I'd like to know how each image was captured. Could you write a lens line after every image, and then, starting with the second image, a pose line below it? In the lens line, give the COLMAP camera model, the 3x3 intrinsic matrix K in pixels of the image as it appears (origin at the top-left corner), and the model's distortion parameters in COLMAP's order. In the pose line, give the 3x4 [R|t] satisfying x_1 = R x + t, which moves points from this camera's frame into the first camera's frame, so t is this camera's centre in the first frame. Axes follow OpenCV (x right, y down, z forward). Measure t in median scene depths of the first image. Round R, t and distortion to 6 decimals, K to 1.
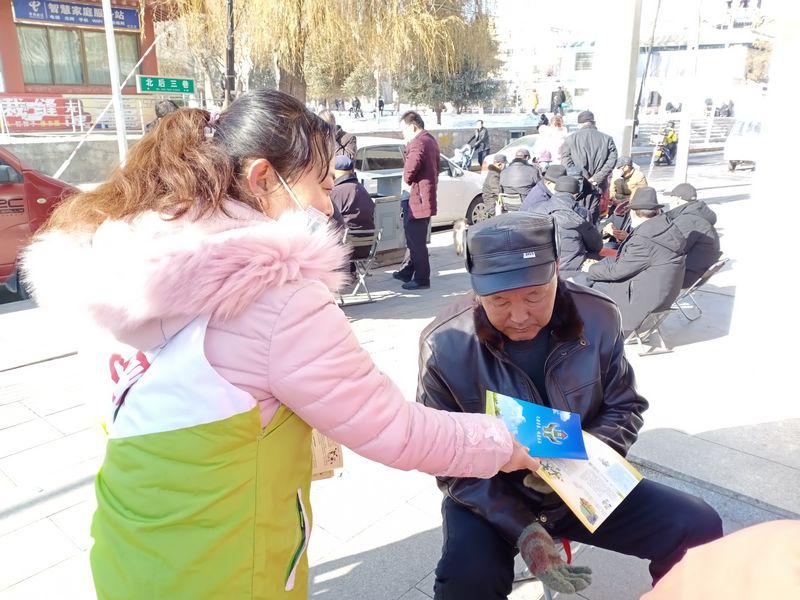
lens RADIAL K [[655.4, 0, 400.0], [0, 655.4, 300.0], [0, 0, 1]] dist [0.058401, -0.062358]
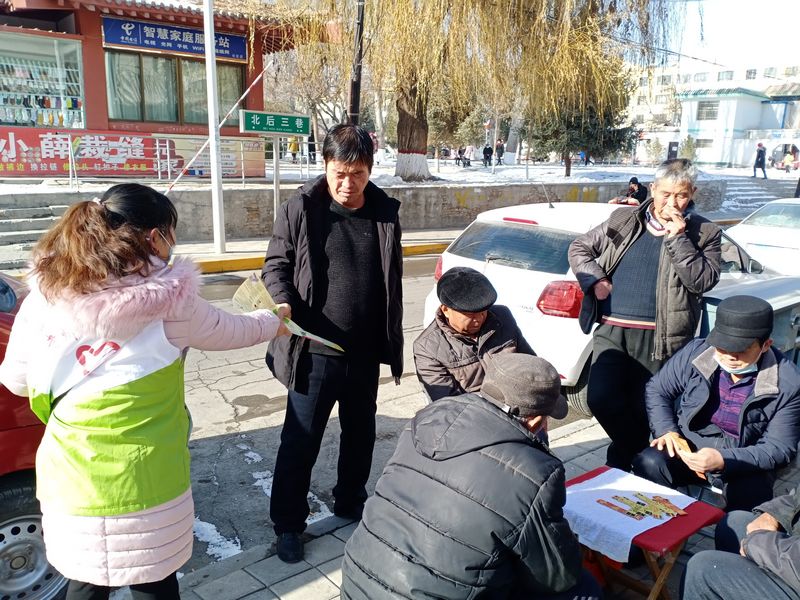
lens RADIAL K [[674.4, 0, 400.0], [0, 674.4, 300.0], [0, 0, 1]] dist [0.116438, -0.169974]
pose [[0.991775, 0.045973, -0.119448, -0.088083], [-0.054829, 0.995901, -0.071940, -0.057257], [0.115651, 0.077898, 0.990231, 0.203150]]
